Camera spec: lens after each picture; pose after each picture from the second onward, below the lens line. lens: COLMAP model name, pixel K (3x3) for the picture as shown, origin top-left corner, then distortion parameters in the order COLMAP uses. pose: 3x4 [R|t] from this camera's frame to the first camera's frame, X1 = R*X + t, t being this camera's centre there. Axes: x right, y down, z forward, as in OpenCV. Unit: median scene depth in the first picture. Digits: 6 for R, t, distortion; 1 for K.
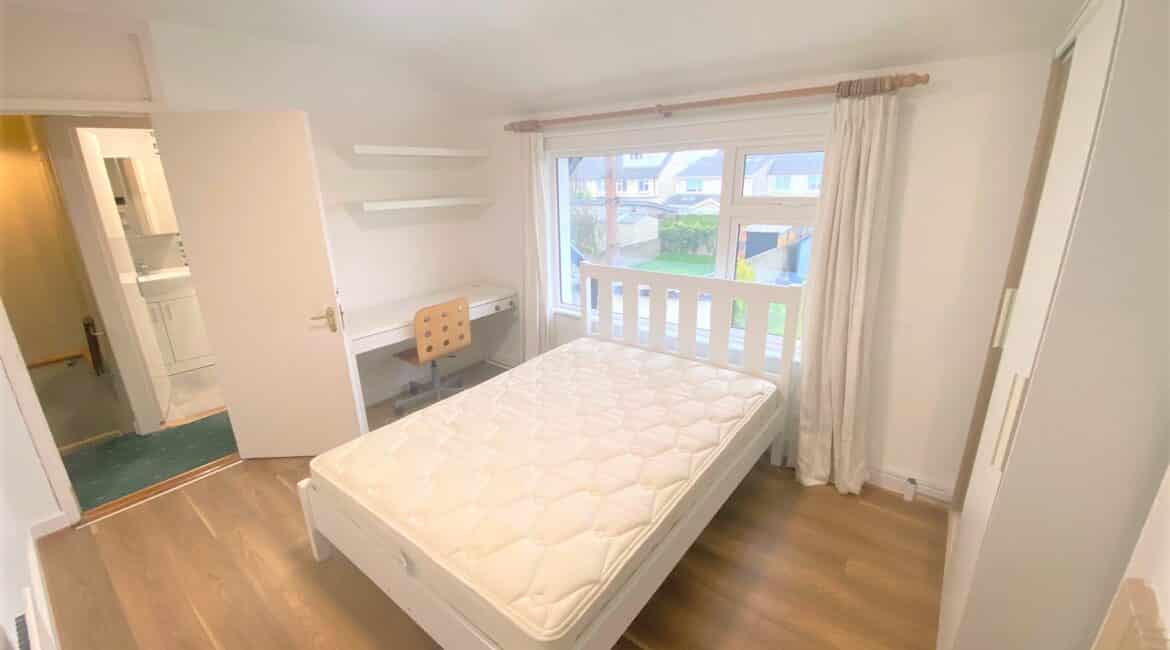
lens RADIAL K [[473.6, 0, 582.2], [0, 473.6, 324.3], [0, 0, 1]] dist [0.036689, -0.031868]
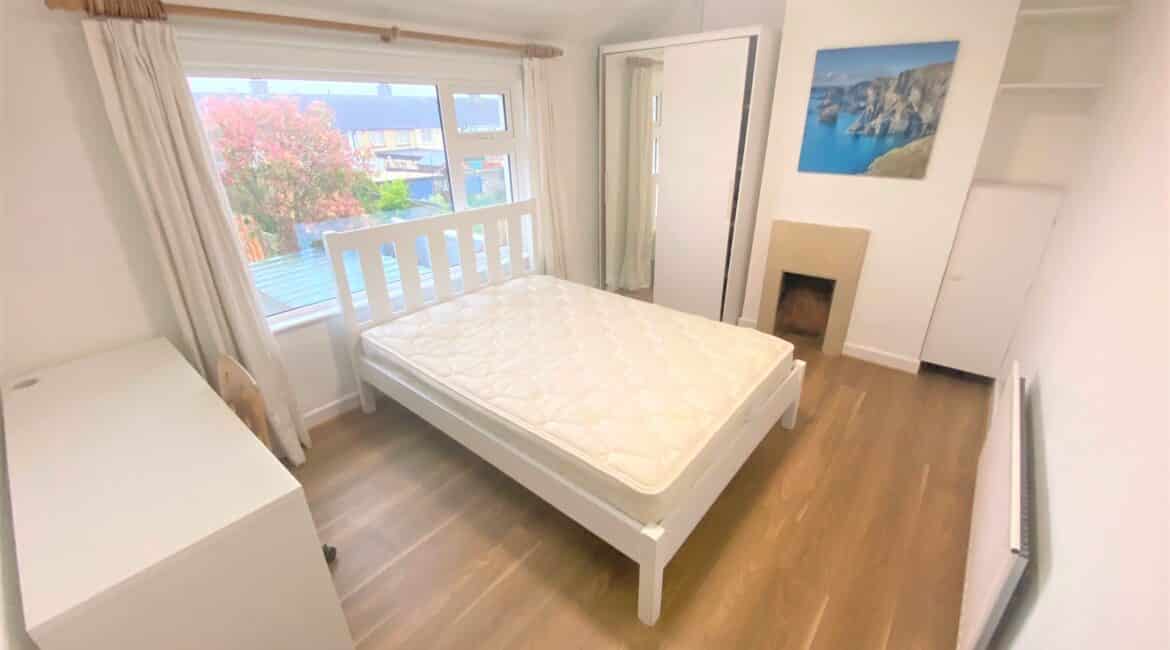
lens RADIAL K [[473.6, 0, 582.2], [0, 473.6, 324.3], [0, 0, 1]] dist [0.036689, -0.031868]
pose [[0.033551, -0.385597, 0.922057, -0.828850], [0.305783, 0.882296, 0.357842, -0.180147], [-0.951510, 0.269943, 0.147511, 0.668050]]
